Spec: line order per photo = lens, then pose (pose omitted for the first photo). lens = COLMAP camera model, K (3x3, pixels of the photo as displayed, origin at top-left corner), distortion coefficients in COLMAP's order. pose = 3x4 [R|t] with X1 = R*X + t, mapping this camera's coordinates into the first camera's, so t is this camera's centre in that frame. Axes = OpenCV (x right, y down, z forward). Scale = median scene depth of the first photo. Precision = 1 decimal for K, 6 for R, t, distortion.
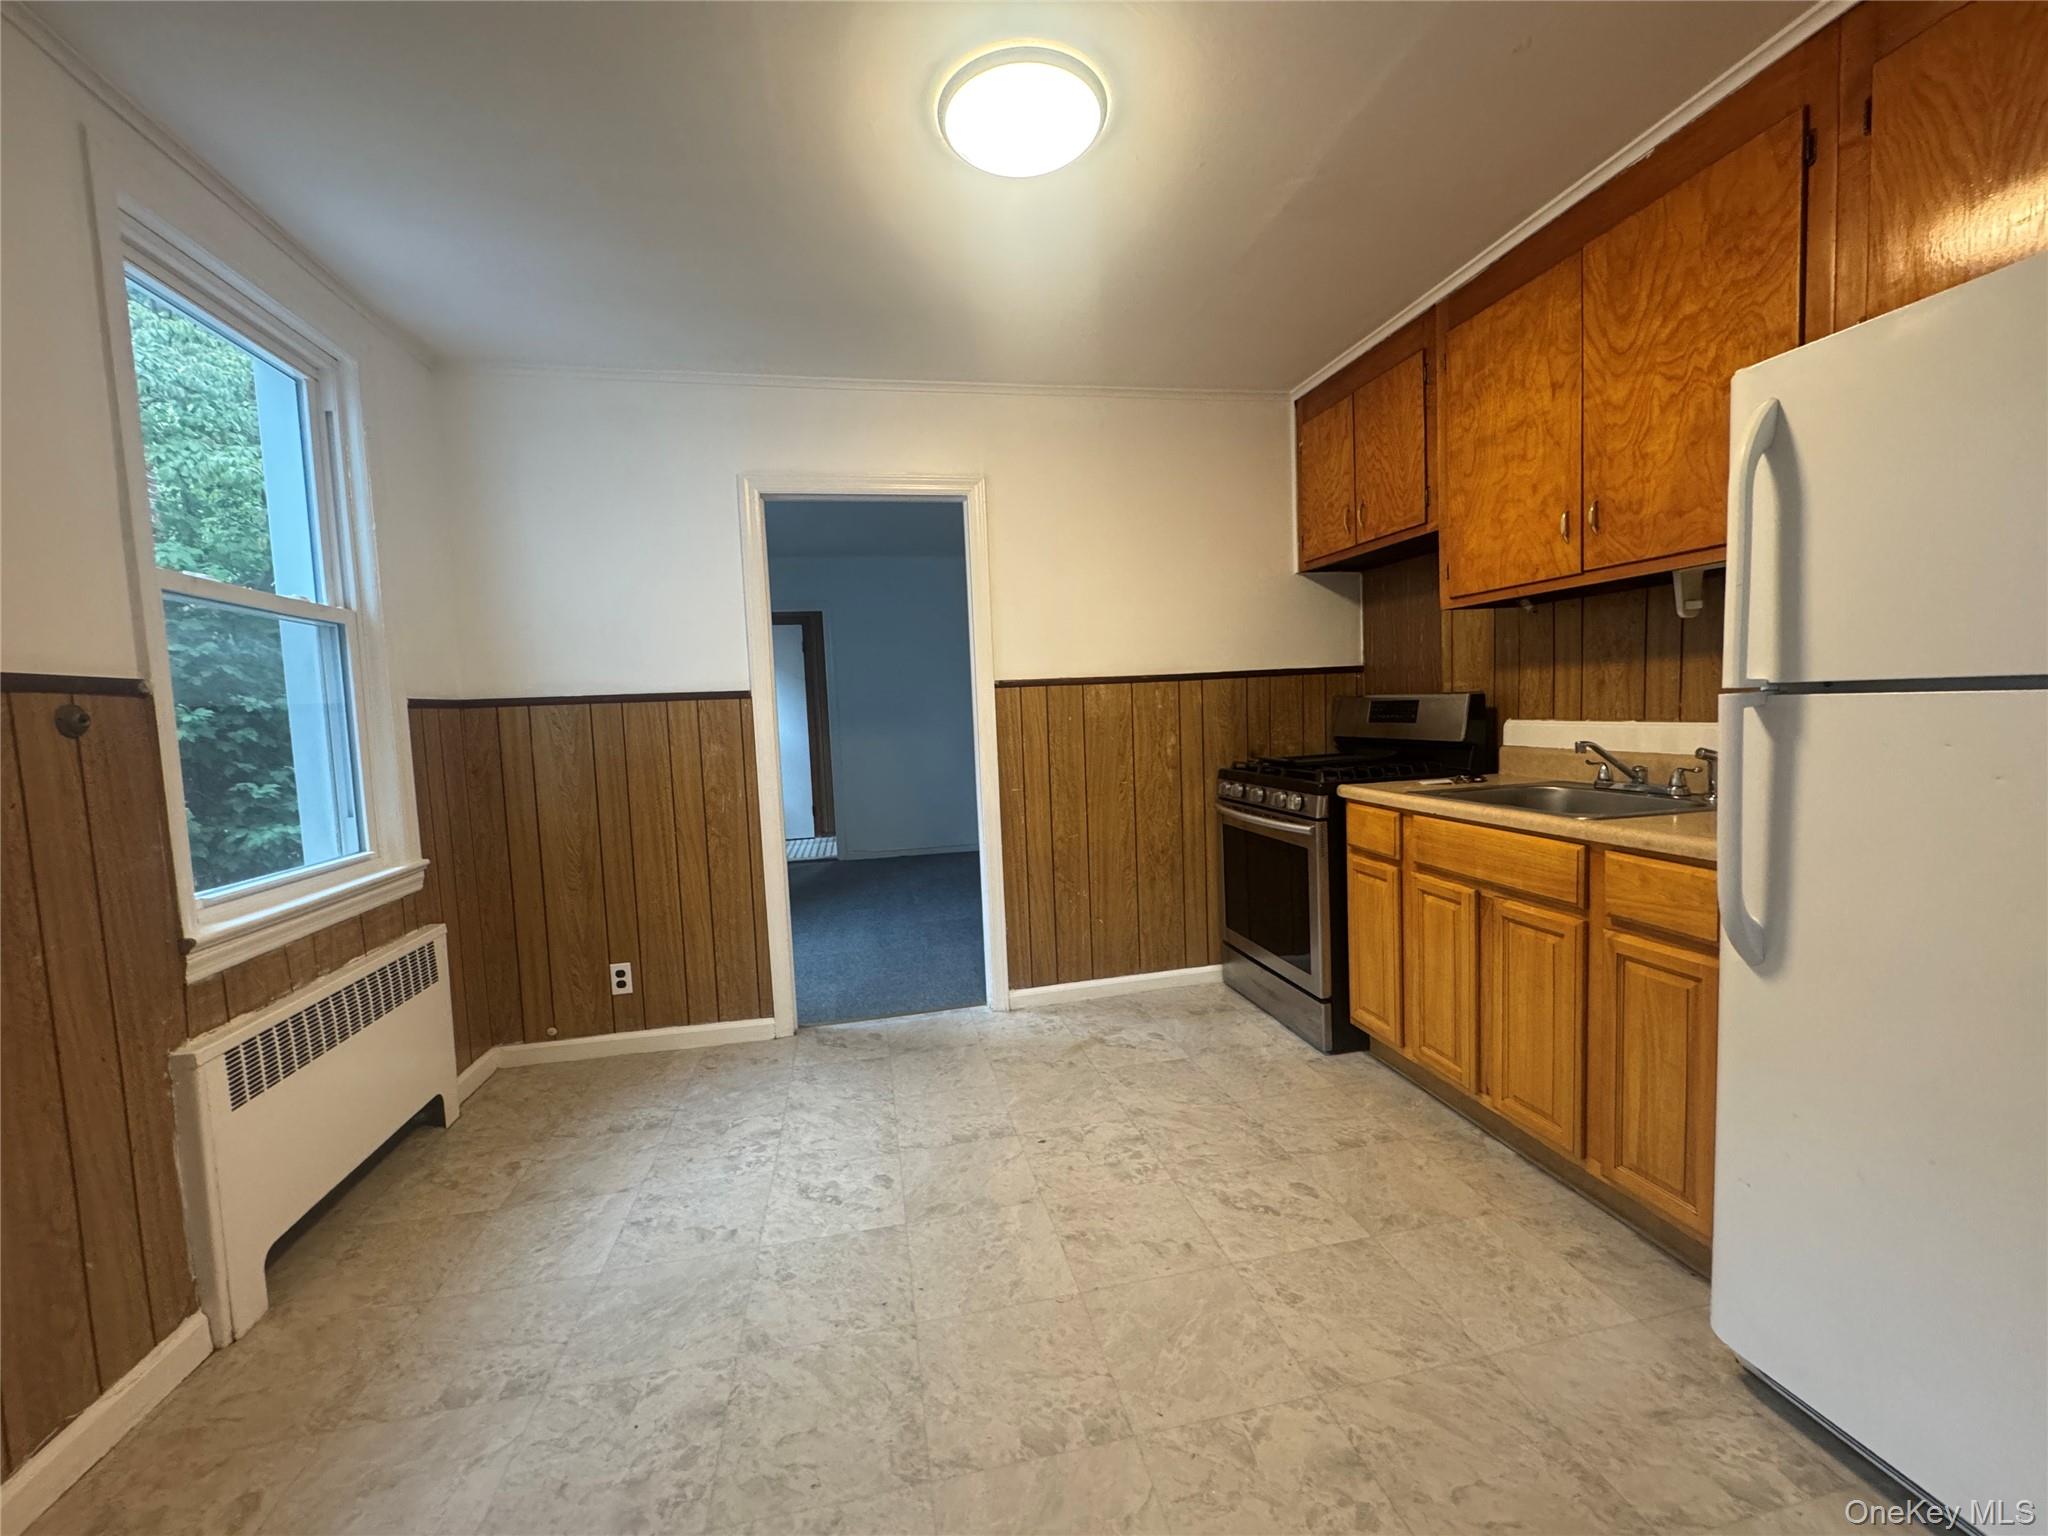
lens RADIAL K [[806.6, 0, 1024.0], [0, 806.6, 768.0], [0, 0, 1]] dist [-0.000023, 0.000001]
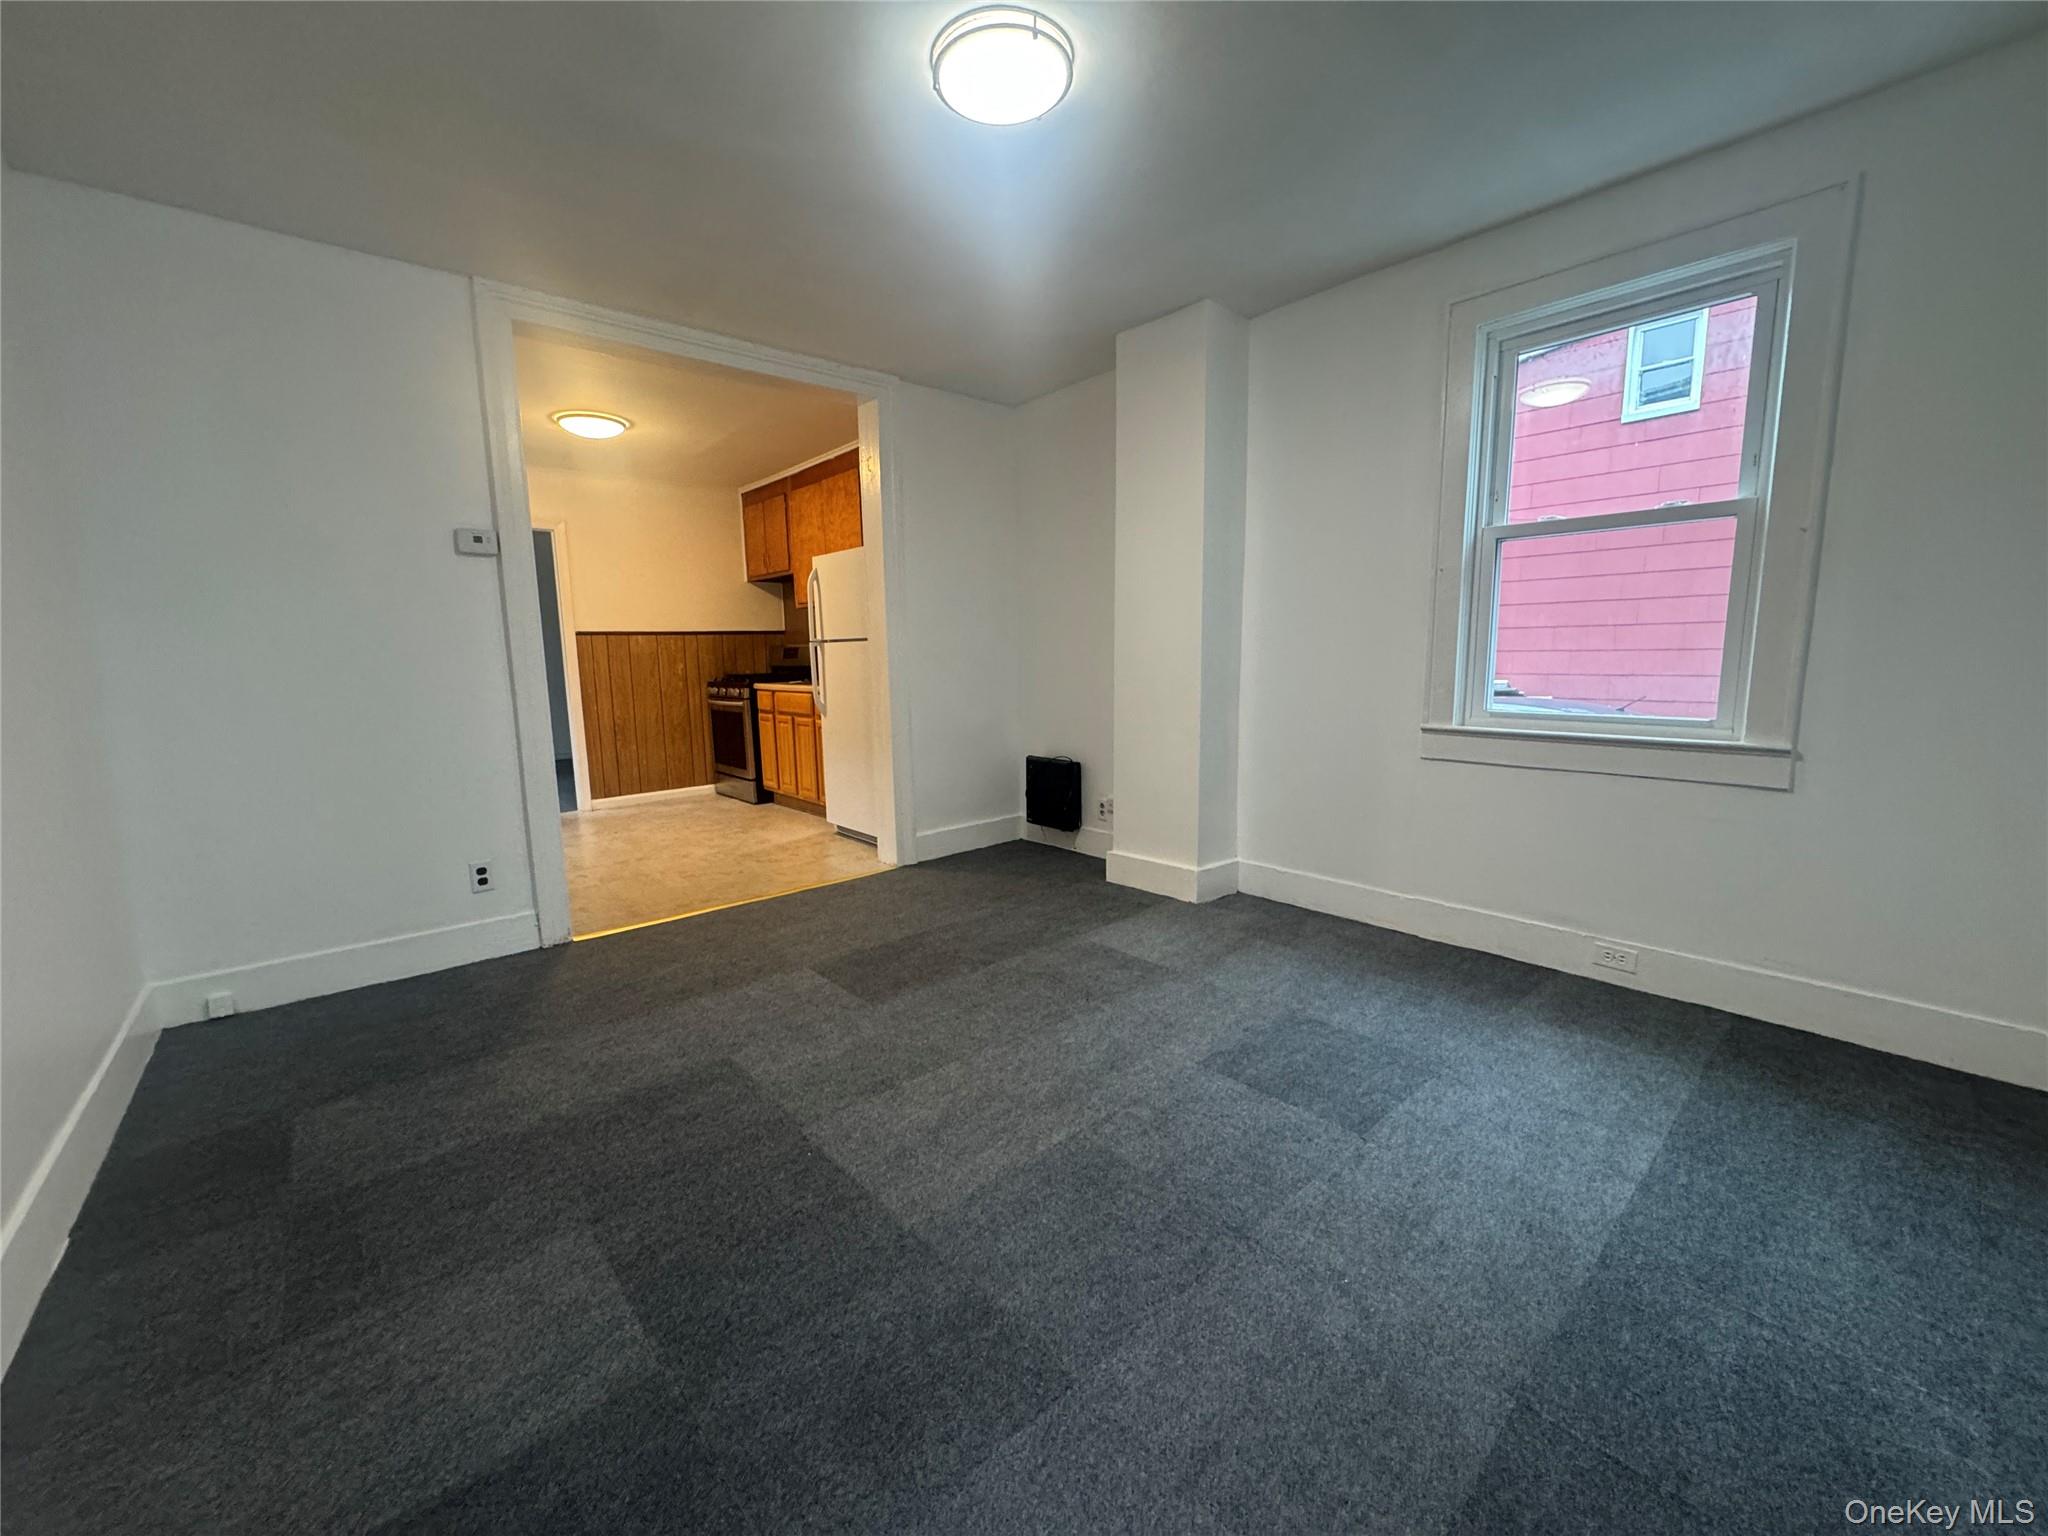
lens RADIAL K [[806.6, 0, 1024.0], [0, 806.6, 768.0], [0, 0, 1]] dist [-0.000023, 0.000001]
pose [[0.871072, -0.043896, 0.489189, -0.056761], [0.019619, 0.998313, 0.054646, 0.122892], [-0.490763, -0.038004, 0.870464, -1.115648]]
